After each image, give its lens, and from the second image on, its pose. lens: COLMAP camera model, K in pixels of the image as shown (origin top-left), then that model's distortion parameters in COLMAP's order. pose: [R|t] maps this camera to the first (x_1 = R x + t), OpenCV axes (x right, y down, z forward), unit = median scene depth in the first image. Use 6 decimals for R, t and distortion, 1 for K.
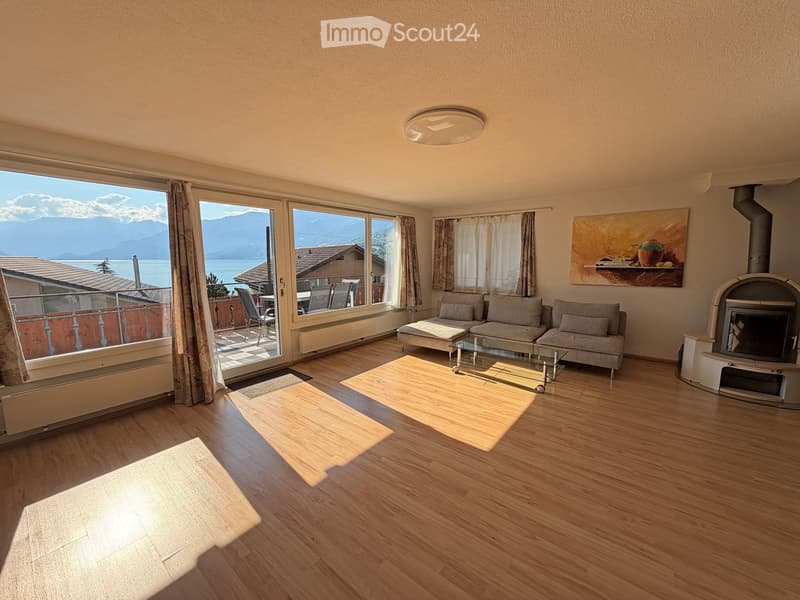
lens RADIAL K [[320.0, 0, 397.8], [0, 320.0, 297.9], [0, 0, 1]] dist [0.001257, 0.000335]
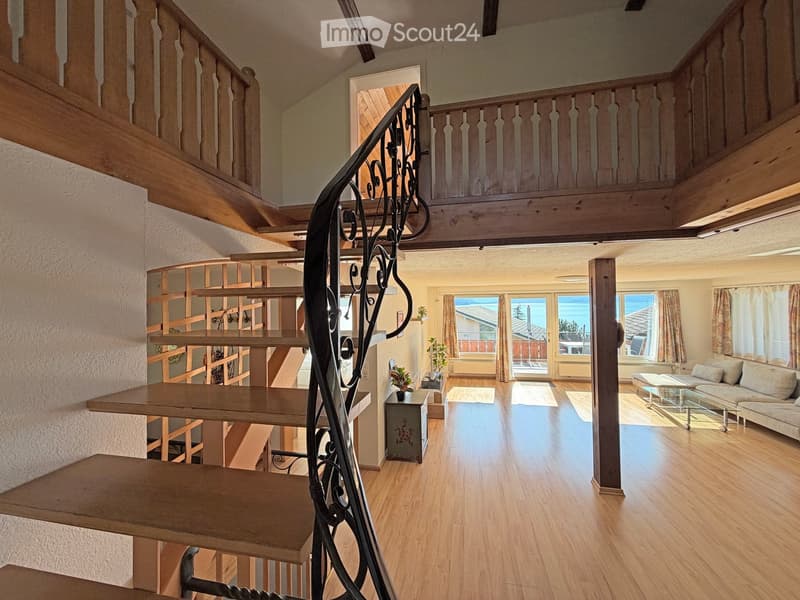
lens RADIAL K [[320.0, 0, 399.3], [0, 320.0, 300.7], [0, 0, 1]] dist [0.001257, 0.000335]
pose [[0.450230, -0.014581, -0.892793, 0.666219], [-0.096677, 0.993193, -0.064974, -0.029611], [0.887663, 0.115566, 0.445756, -0.476076]]
